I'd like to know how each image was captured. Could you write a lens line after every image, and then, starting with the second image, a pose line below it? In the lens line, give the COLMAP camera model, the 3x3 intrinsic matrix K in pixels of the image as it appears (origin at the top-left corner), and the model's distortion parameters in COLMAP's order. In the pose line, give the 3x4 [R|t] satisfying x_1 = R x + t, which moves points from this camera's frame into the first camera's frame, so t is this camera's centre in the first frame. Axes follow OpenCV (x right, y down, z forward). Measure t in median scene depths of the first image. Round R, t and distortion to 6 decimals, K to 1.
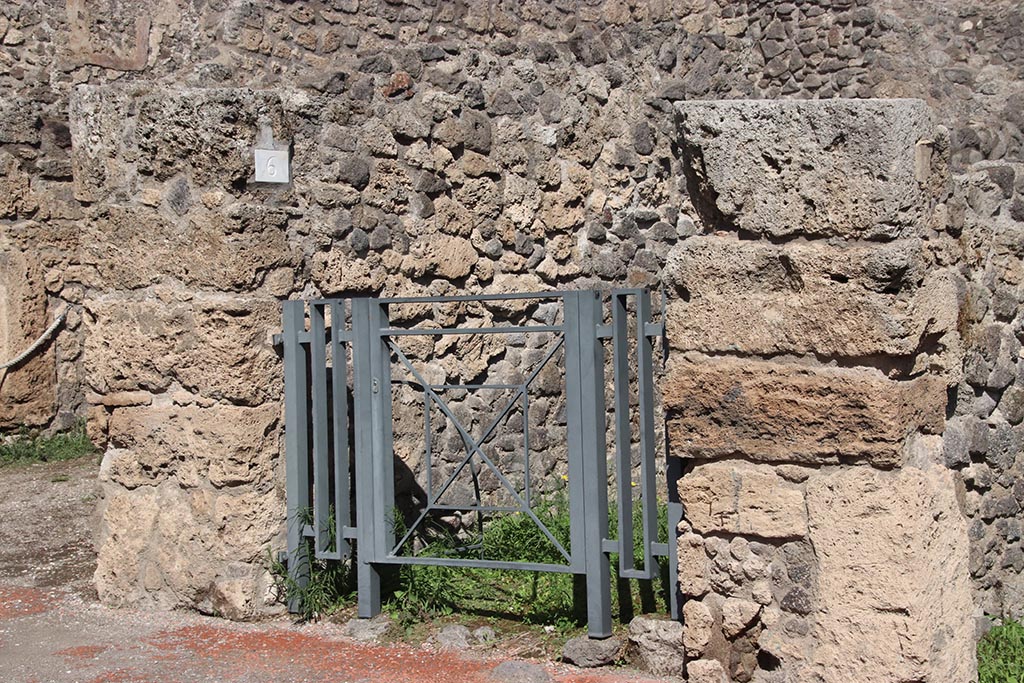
lens RADIAL K [[2050.3, 0, 514.6], [0, 2050.3, 342.8], [0, 0, 1]] dist [0.417410, 0.000000]
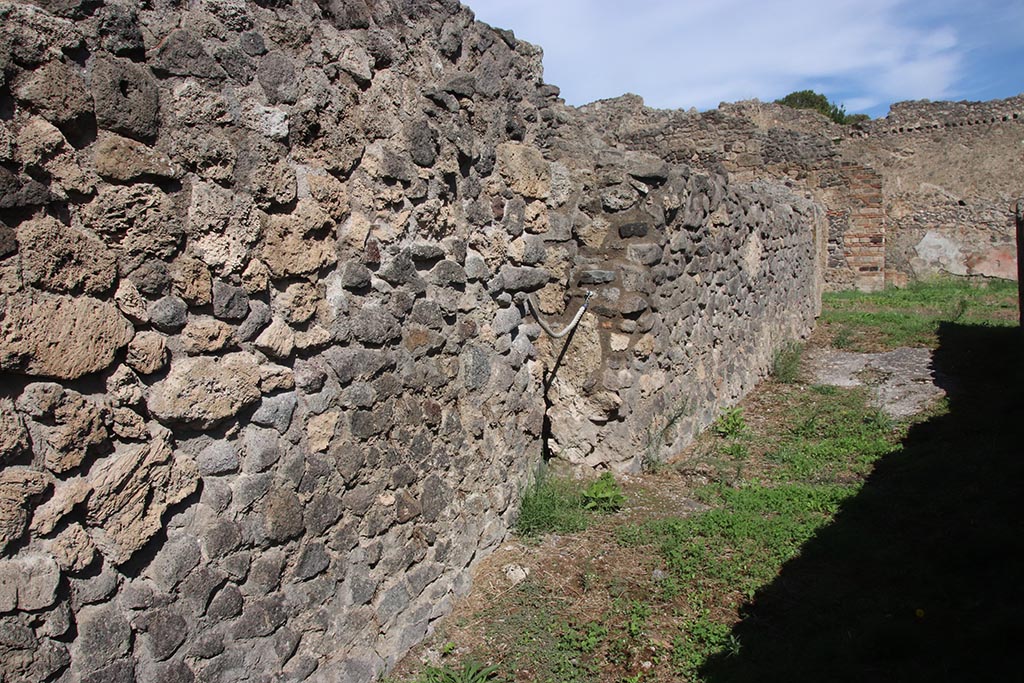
lens RADIAL K [[857.3, 0, 514.4], [0, 857.3, 346.3], [0, 0, 1]] dist [-0.141701, 0.128010]
pose [[0.978408, -0.018651, 0.205842, 0.033470], [0.007263, 0.998408, 0.055938, -0.047632], [-0.206557, -0.053235, 0.976985, 0.736191]]
